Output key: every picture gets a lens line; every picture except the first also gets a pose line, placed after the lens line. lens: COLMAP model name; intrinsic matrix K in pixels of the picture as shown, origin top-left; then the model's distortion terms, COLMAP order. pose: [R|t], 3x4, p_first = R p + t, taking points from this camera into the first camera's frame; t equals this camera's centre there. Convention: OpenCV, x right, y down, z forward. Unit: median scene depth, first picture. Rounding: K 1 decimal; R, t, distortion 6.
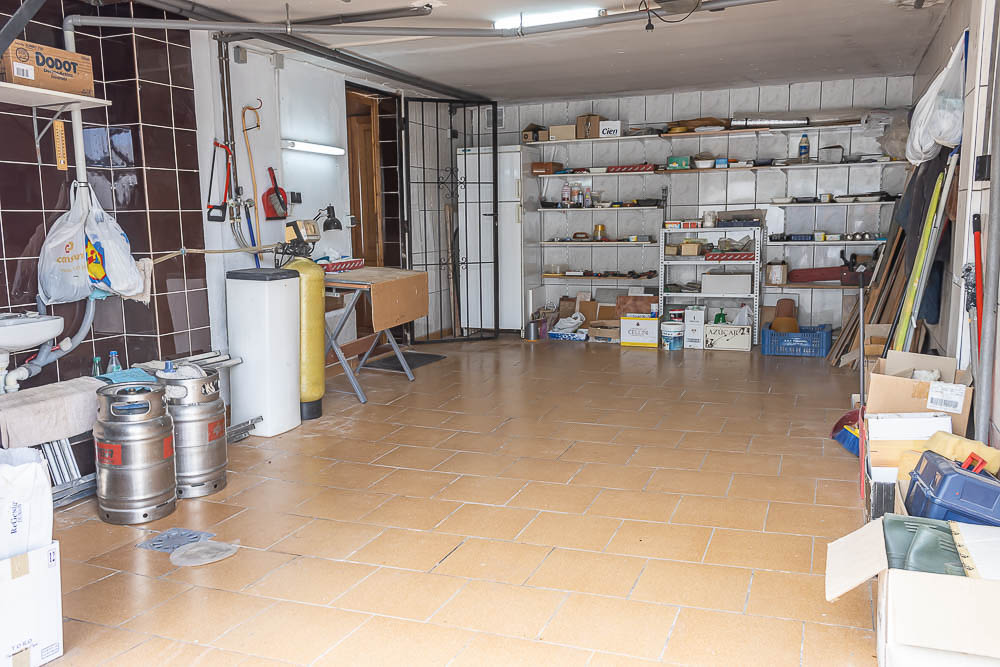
lens RADIAL K [[818.5, 0, 498.4], [0, 818.5, 336.7], [0, 0, 1]] dist [0.024067, -0.008444]
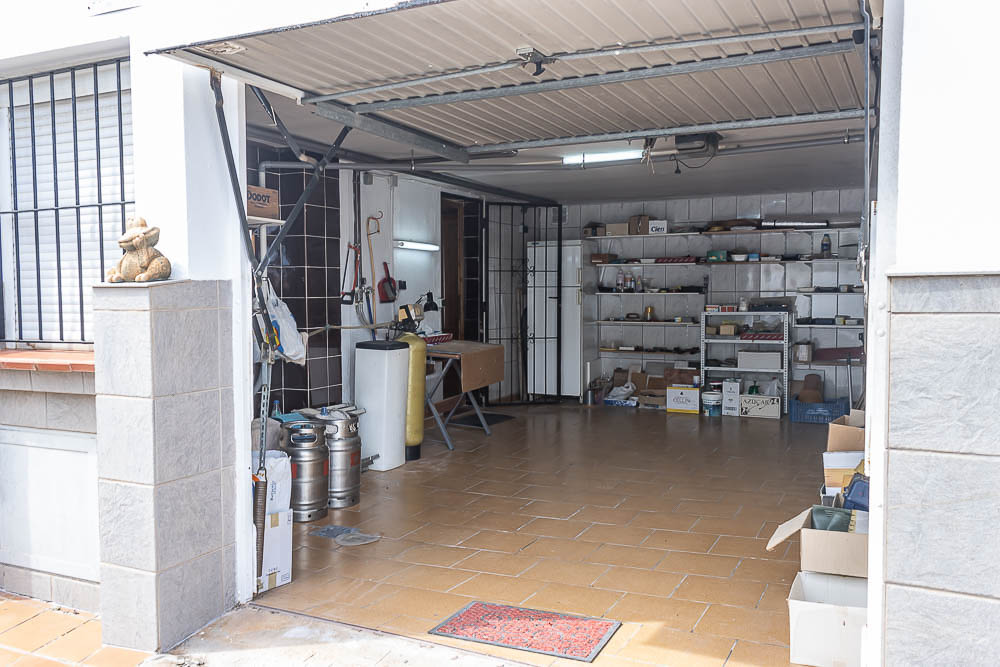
lens RADIAL K [[818.5, 0, 479.9], [0, 818.5, 328.0], [0, 0, 1]] dist [0.024067, -0.008444]
pose [[0.995502, 0.015314, -0.093494, -0.007304], [-0.024510, 0.994883, -0.098014, 0.014456], [0.091515, 0.099864, 0.990784, -0.197448]]
